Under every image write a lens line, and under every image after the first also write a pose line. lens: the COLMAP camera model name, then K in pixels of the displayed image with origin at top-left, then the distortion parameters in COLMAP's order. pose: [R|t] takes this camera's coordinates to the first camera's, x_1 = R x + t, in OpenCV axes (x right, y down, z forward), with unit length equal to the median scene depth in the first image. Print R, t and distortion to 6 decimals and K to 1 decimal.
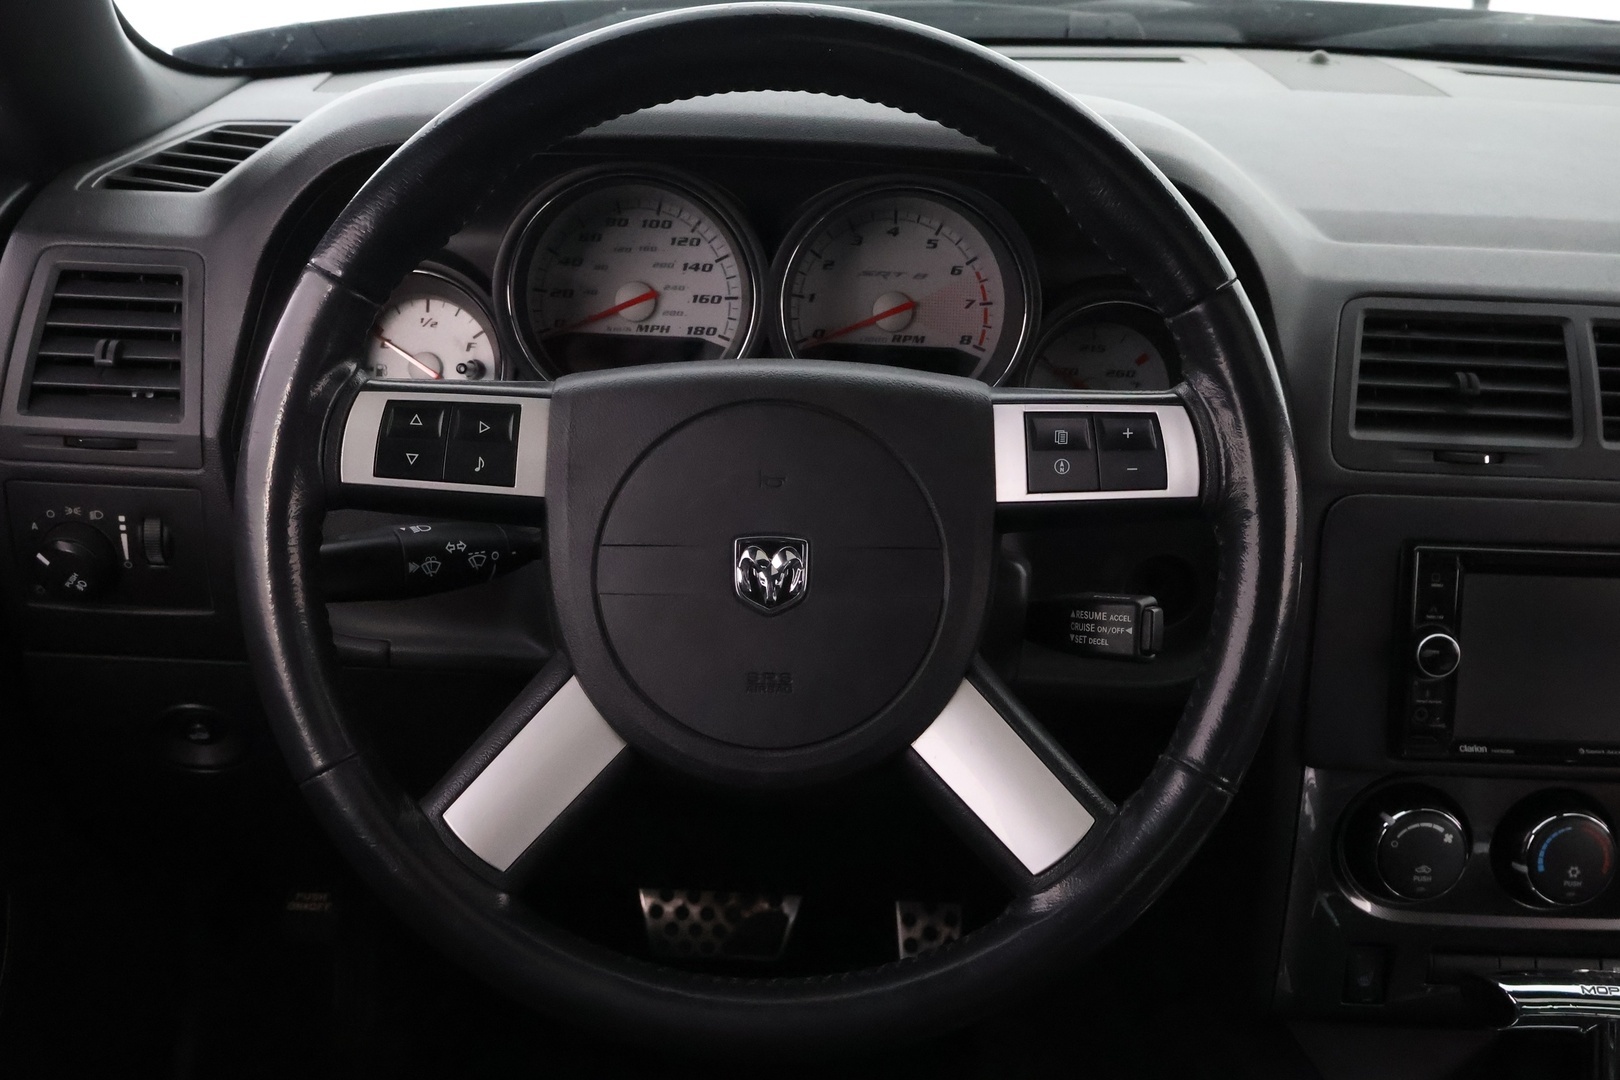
lens RADIAL K [[1884.0, 0, 810.0], [0, 1884.0, 540.0], [0, 0, 1]] dist [0.001226, -0.021999]
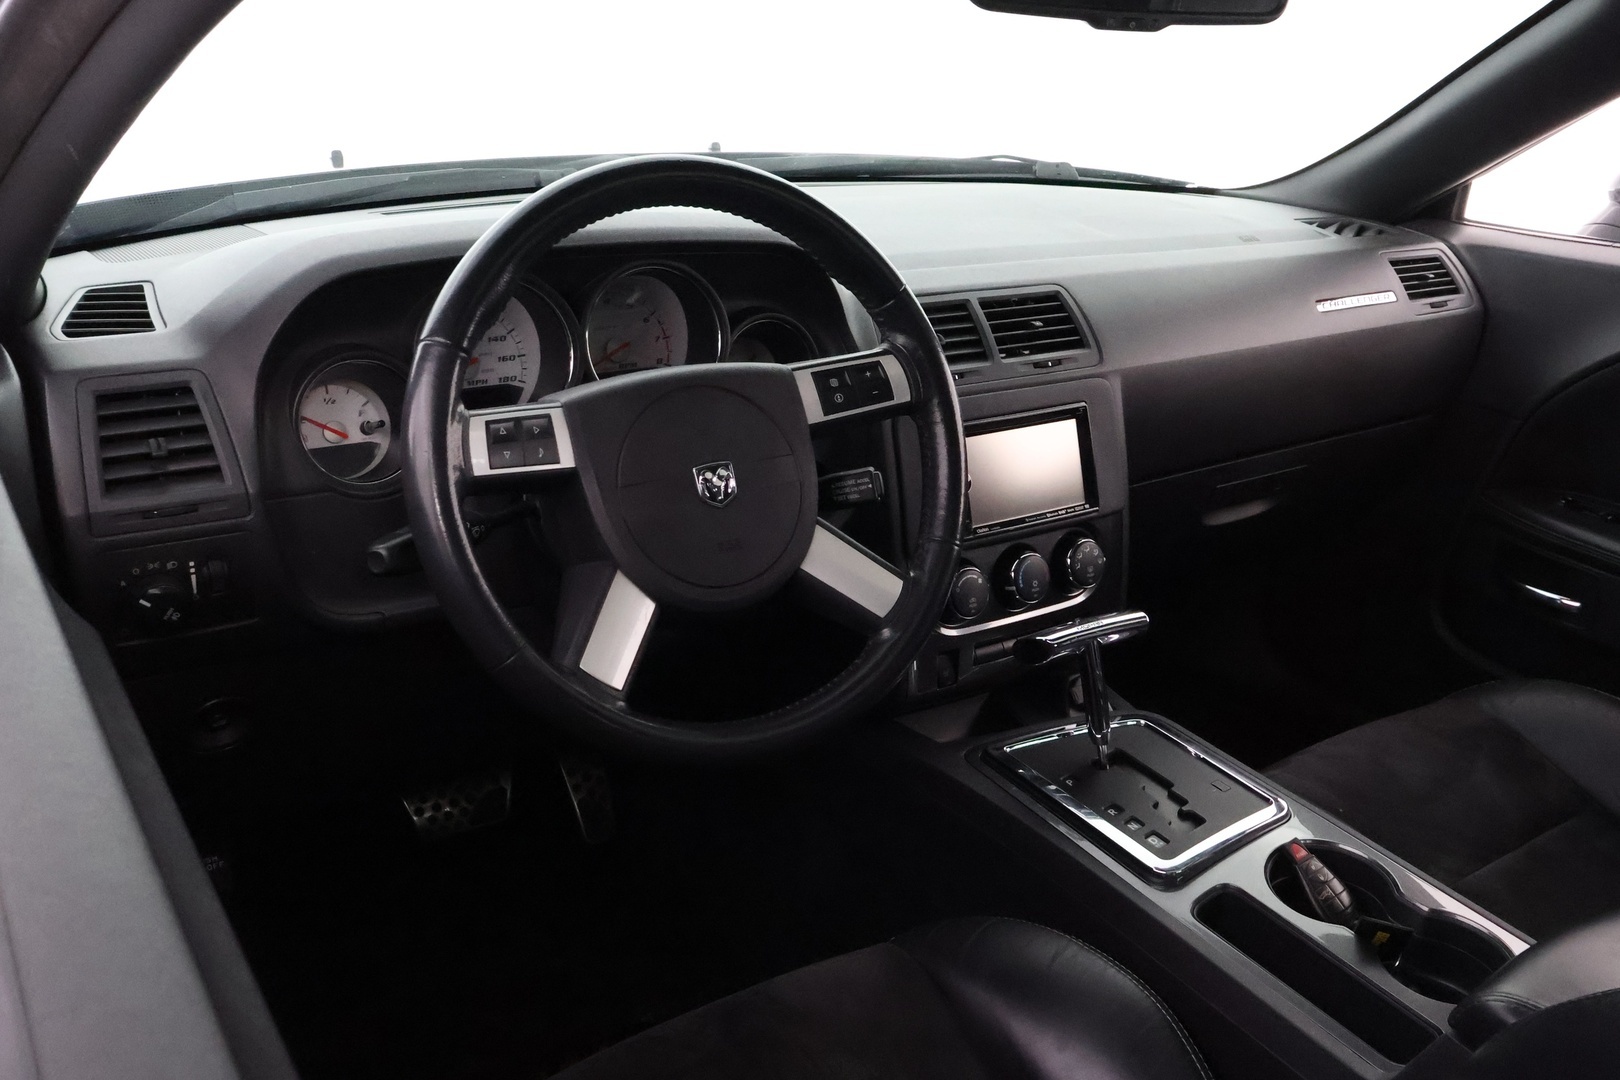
lens RADIAL K [[1380.6, 0, 810.0], [0, 1380.6, 540.0], [0, 0, 1]] dist [0.004554, 0.007483]
pose [[0.844110, -0.206600, 0.494767, -0.488164], [0.215789, 0.975651, 0.039250, 0.030361], [-0.490829, 0.073634, 0.868139, -0.110484]]
